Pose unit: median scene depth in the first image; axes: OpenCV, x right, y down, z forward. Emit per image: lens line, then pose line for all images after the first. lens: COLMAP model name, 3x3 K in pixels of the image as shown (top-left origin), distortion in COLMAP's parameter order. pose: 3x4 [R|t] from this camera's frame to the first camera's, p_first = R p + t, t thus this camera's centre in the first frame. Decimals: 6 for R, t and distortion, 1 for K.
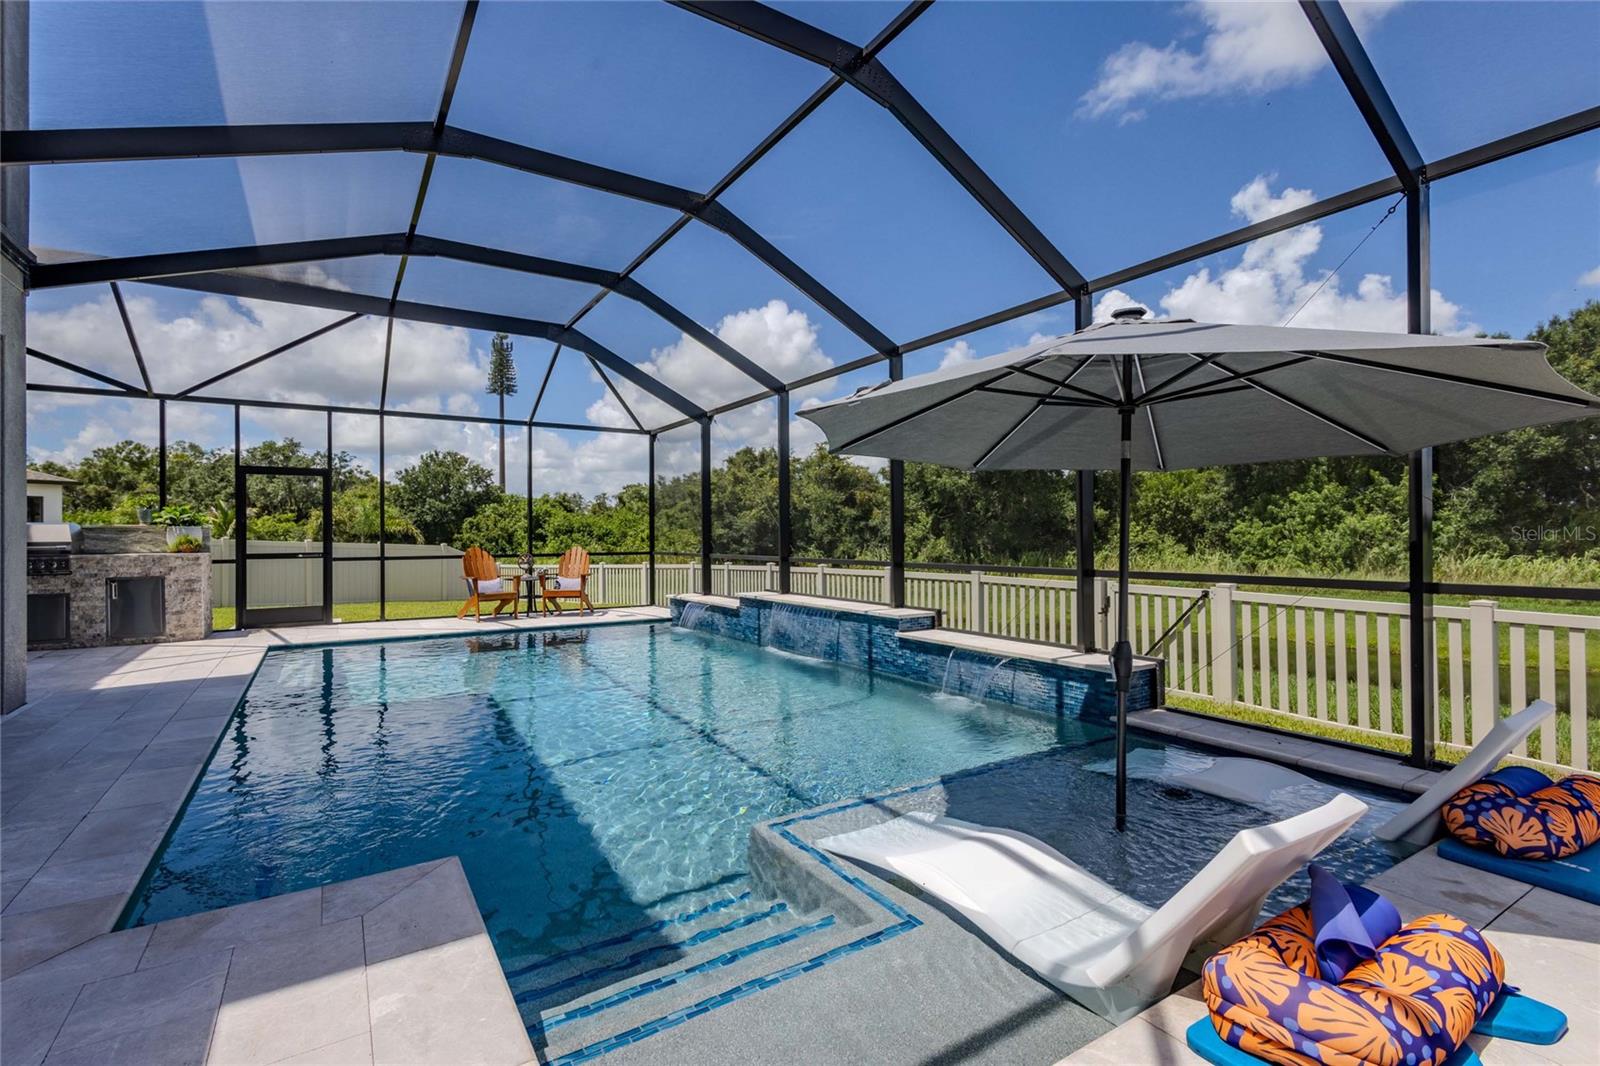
lens RADIAL K [[729.5, 0, 798.8], [0, 729.5, 534.2], [0, 0, 1]] dist [0.007483, -0.000183]
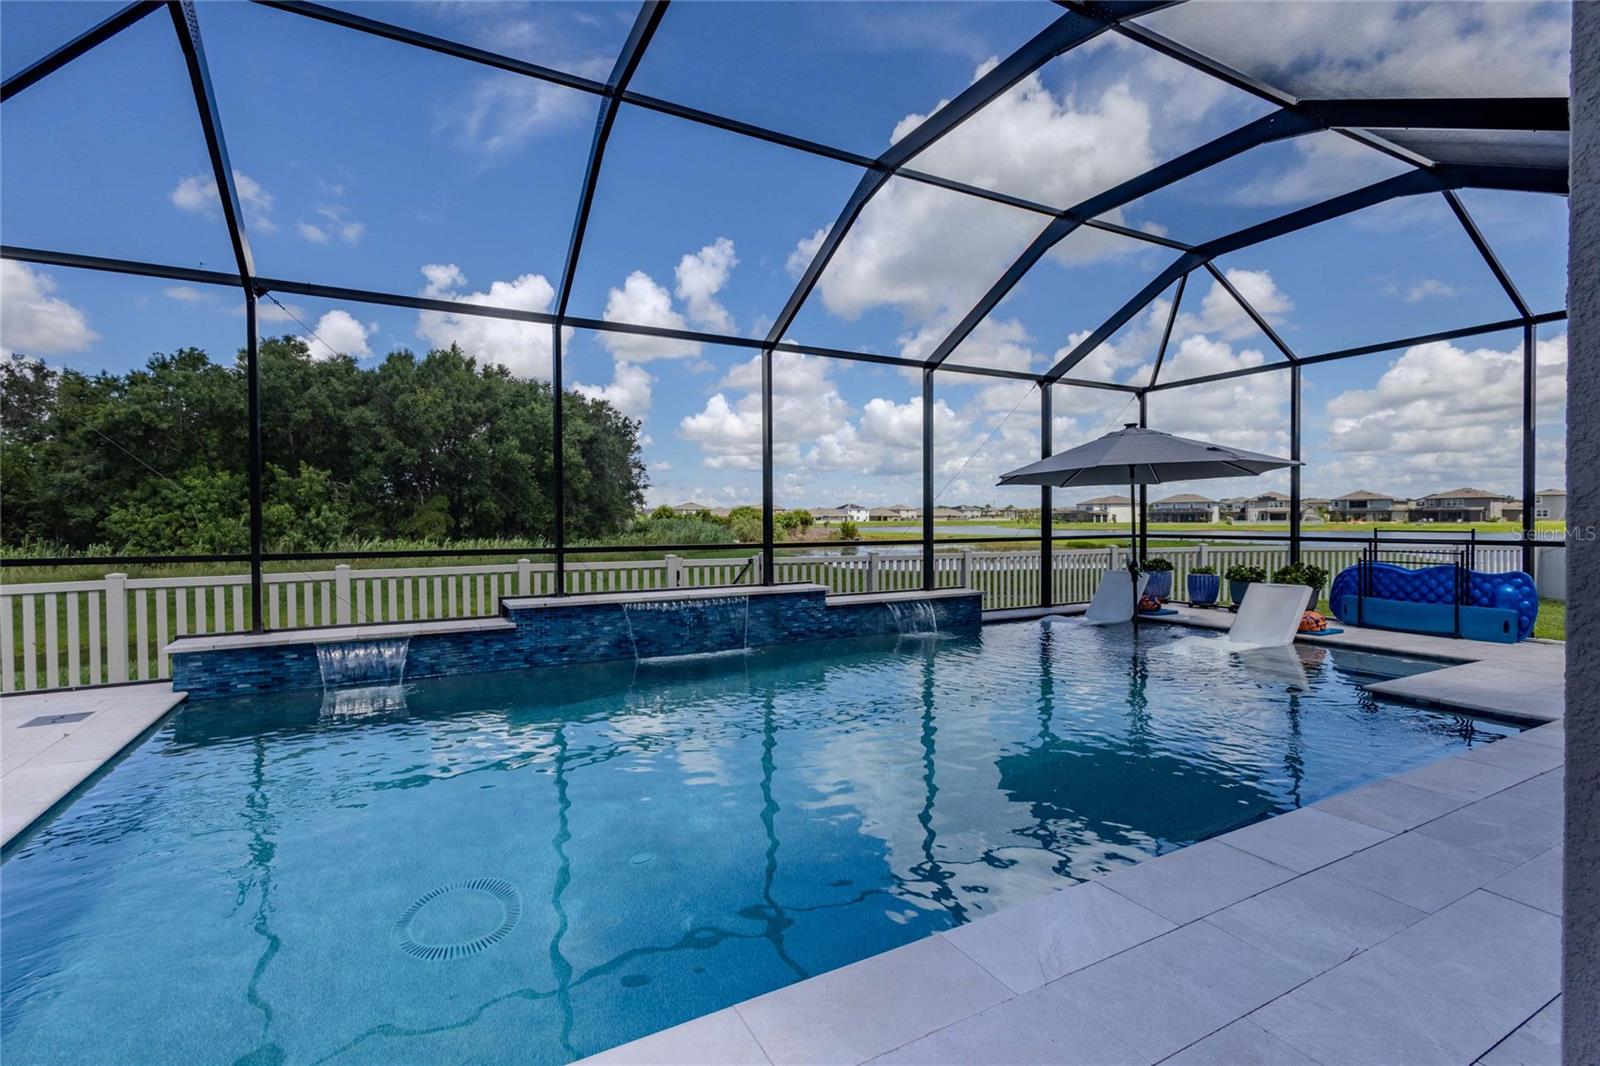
lens RADIAL K [[729.5, 0, 798.8], [0, 729.5, 534.2], [0, 0, 1]] dist [0.007483, -0.000183]
pose [[0.066831, -0.014324, 0.997662, -0.741613], [0.000989, 0.999897, 0.014290, 0.007814], [-0.997764, 0.000032, 0.066838, 0.707021]]
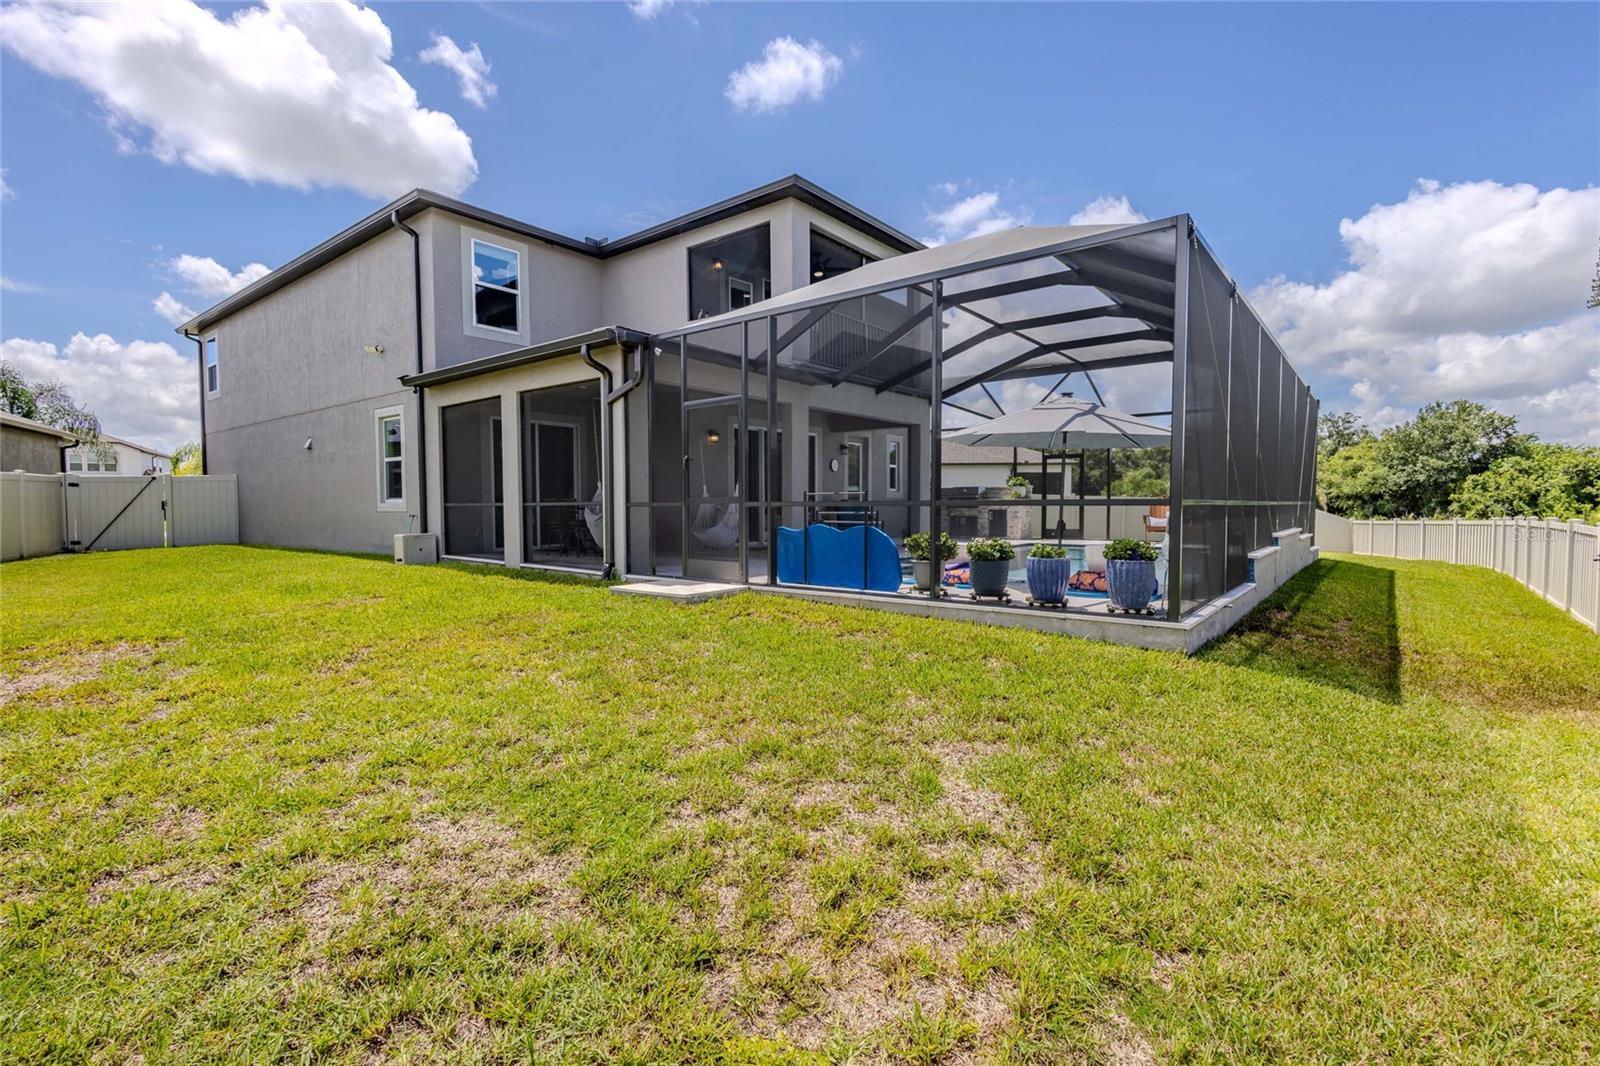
lens RADIAL K [[729.5, 0, 803.4], [0, 729.5, 531.8], [0, 0, 1]] dist [0.009021, -0.000039]
pose [[0.318557, 0.040208, -0.947050, 0.944299], [0.003411, 0.999045, 0.043563, 0.026067], [0.947898, -0.017108, 0.318116, -0.240027]]
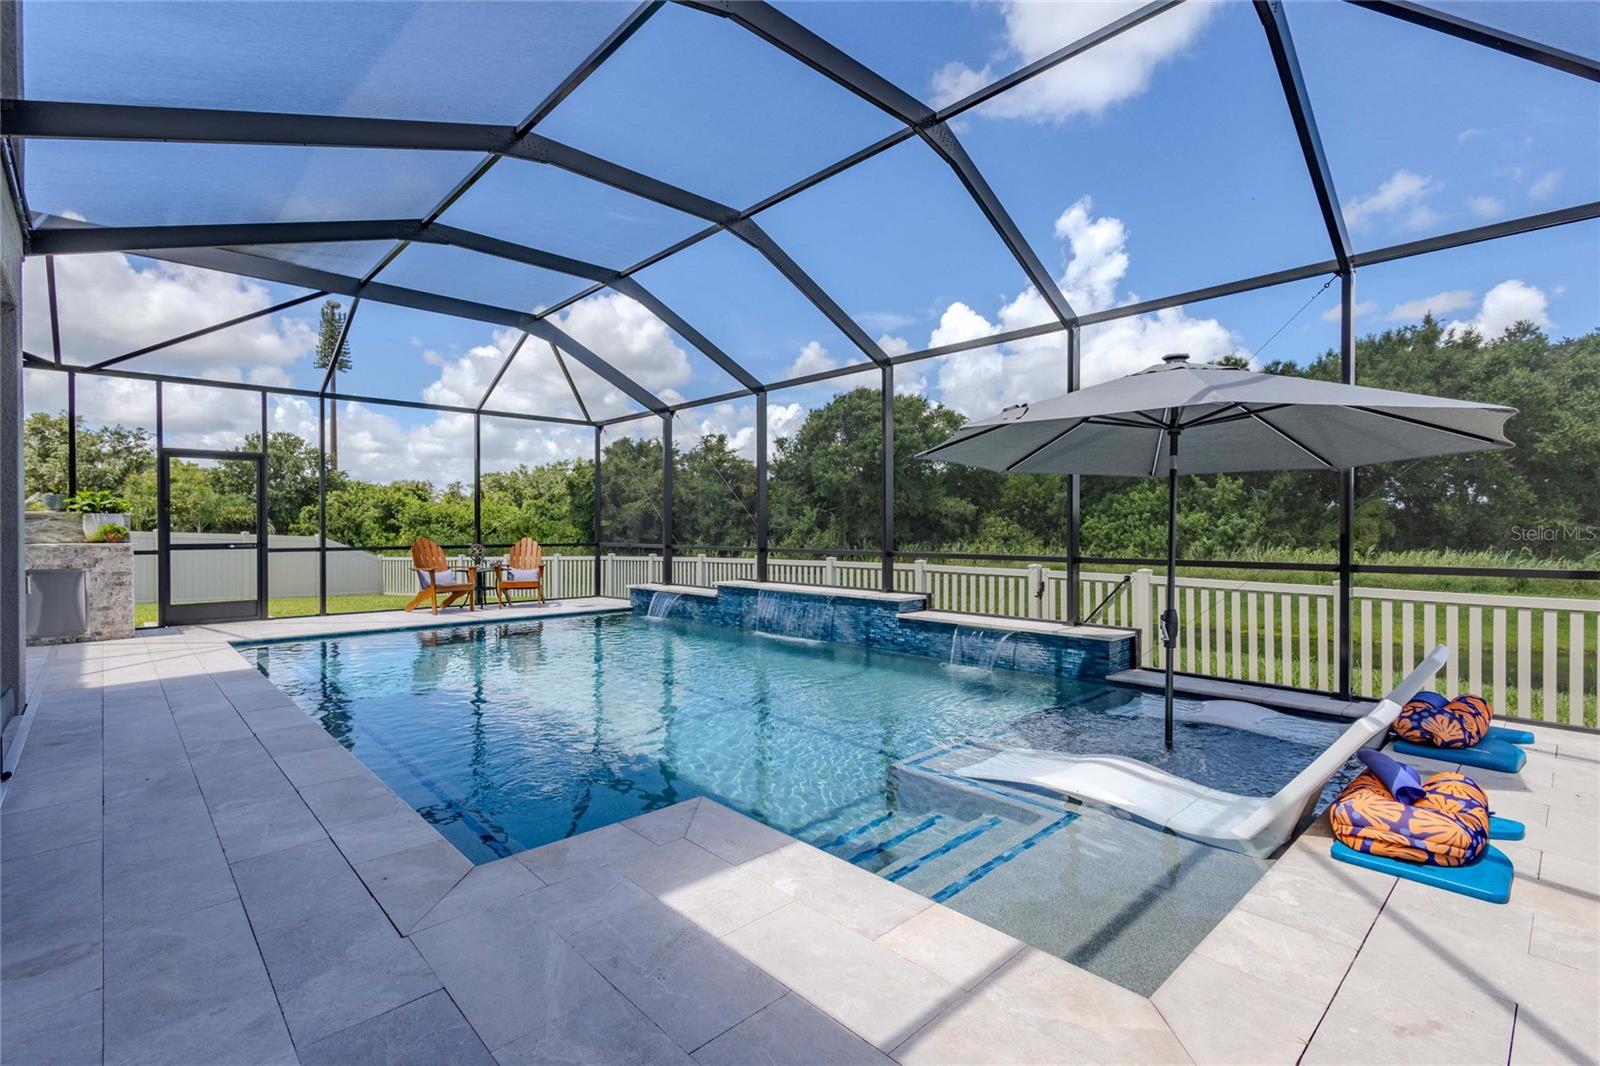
lens RADIAL K [[729.5, 0, 803.4], [0, 729.5, 531.8], [0, 0, 1]] dist [0.009021, -0.000039]
pose [[0.981618, 0.004365, 0.190804, -0.163518], [-0.005617, 0.999966, 0.006018, 0.001500], [-0.190772, -0.006979, 0.981610, -0.056540]]
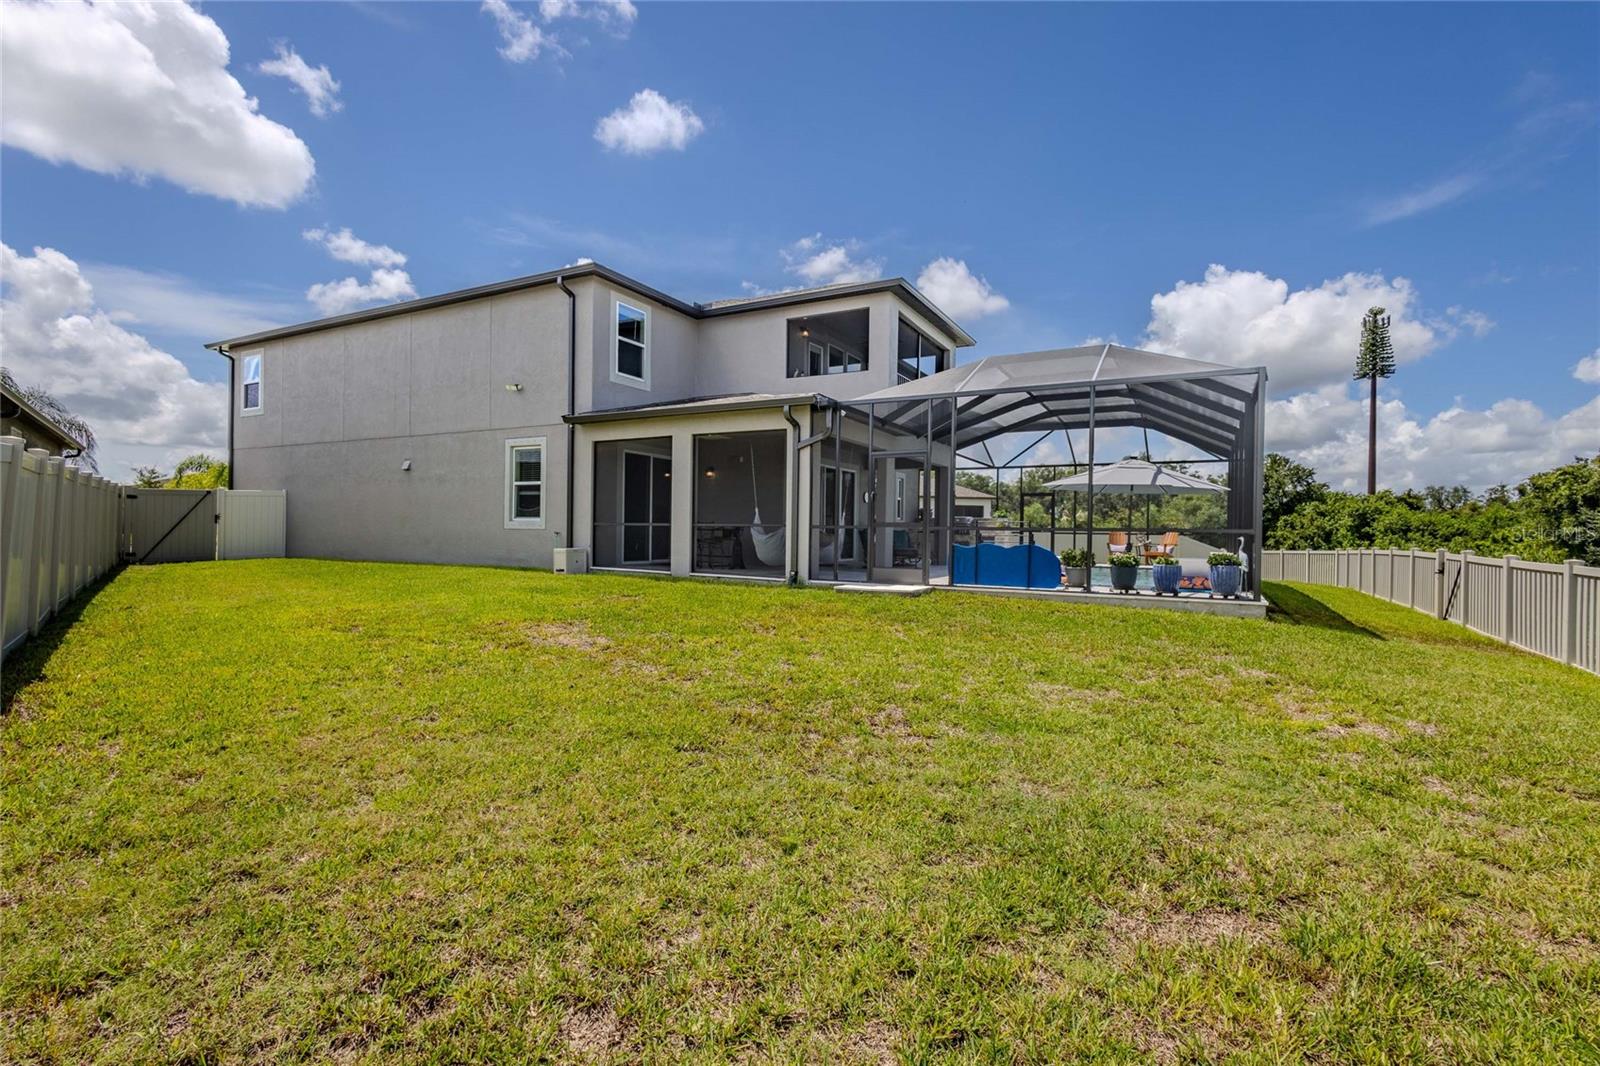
lens RADIAL K [[729.5, 0, 798.8], [0, 729.5, 534.2], [0, 0, 1]] dist [0.007483, -0.000183]
pose [[0.475233, 0.016078, -0.879713, 1.076377], [-0.016023, 0.999825, 0.009617, 0.033784], [0.879714, 0.009525, 0.475407, -0.843531]]
